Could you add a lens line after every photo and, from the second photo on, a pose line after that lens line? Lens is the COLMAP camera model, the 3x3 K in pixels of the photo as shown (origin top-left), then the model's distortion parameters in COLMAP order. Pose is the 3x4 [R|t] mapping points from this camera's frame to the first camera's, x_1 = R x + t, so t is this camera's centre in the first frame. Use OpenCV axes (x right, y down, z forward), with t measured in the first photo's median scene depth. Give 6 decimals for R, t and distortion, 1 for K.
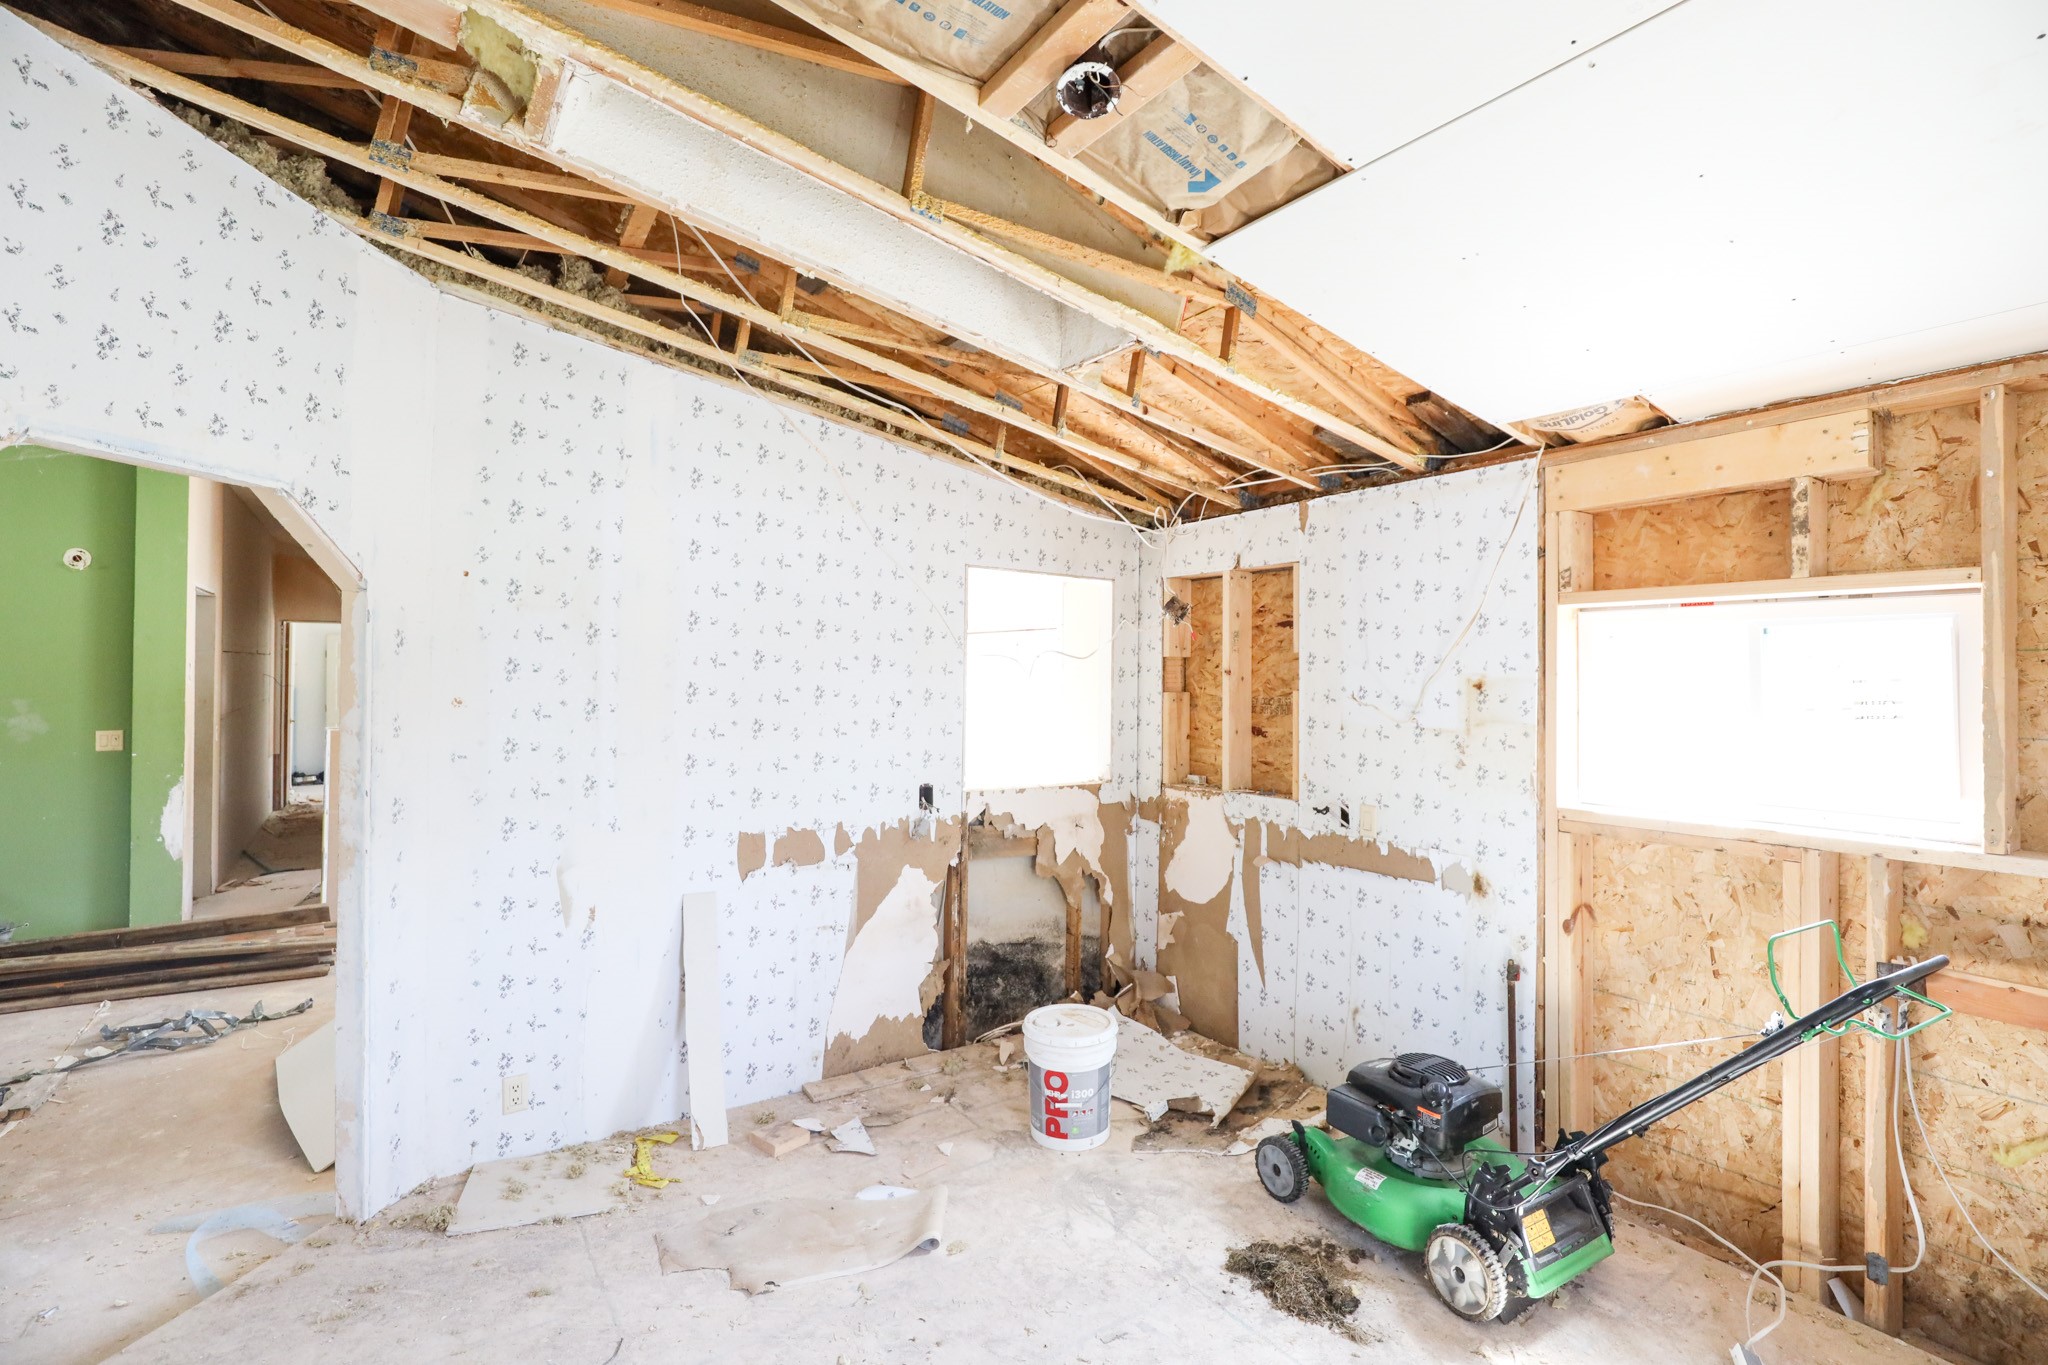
lens RADIAL K [[929.7, 0, 1018.8], [0, 929.7, 669.7], [0, 0, 1]] dist [-0.001869, 0.000028]
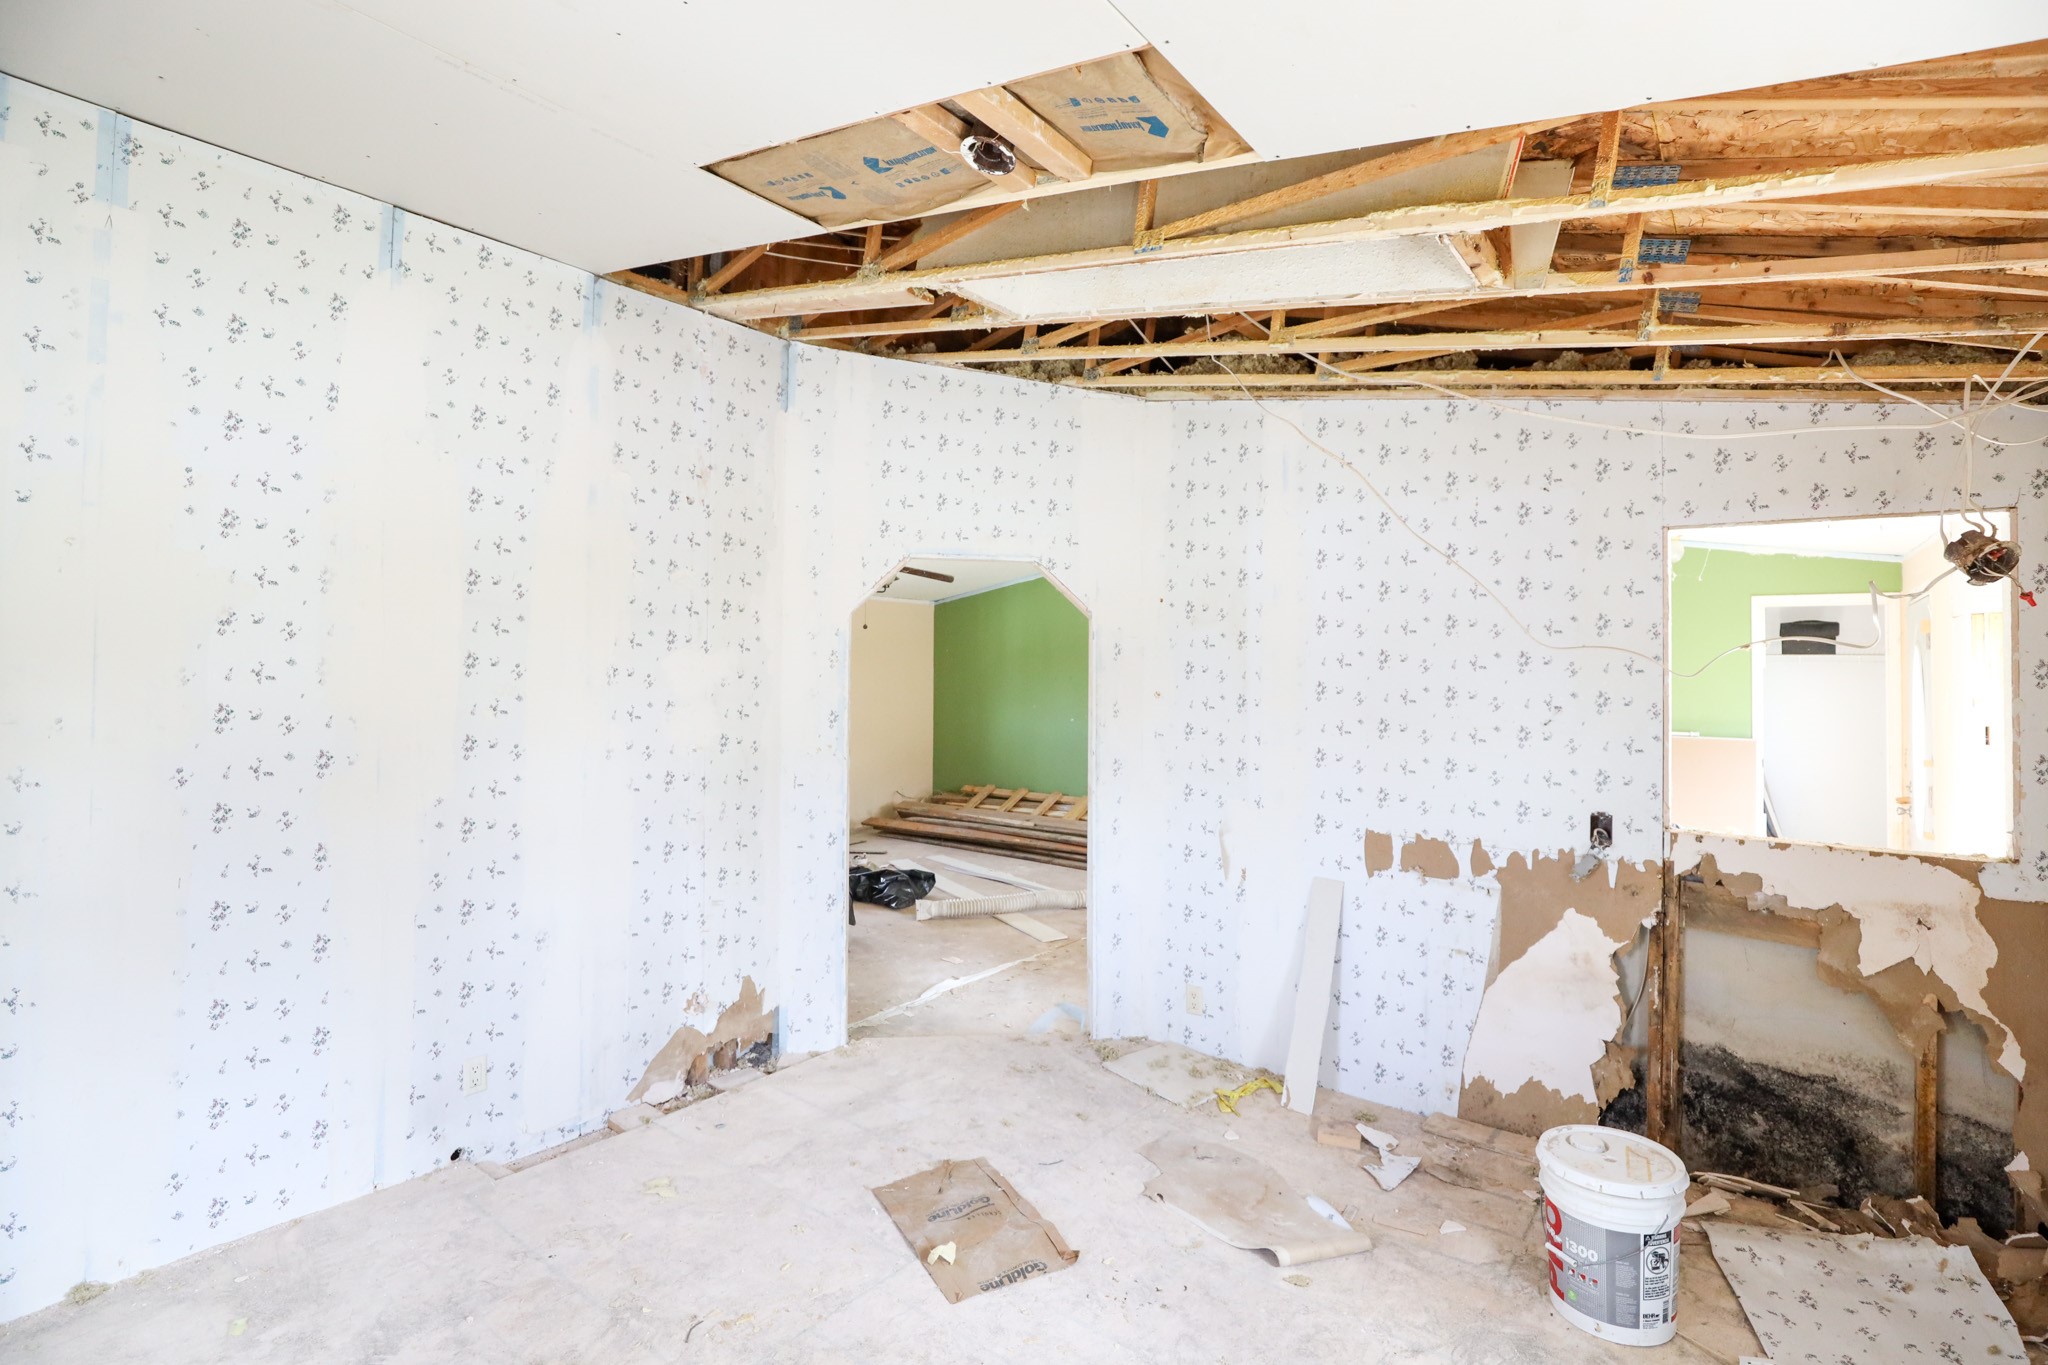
lens RADIAL K [[958.4, 0, 1072.6], [0, 958.4, 657.6], [0, 0, 1]] dist [-0.014407, 0.000378]
pose [[0.342633, -0.022849, -0.939191, 0.514336], [-0.000568, 0.999699, -0.024529, 0.011407], [0.939469, 0.008938, 0.342517, 0.300260]]
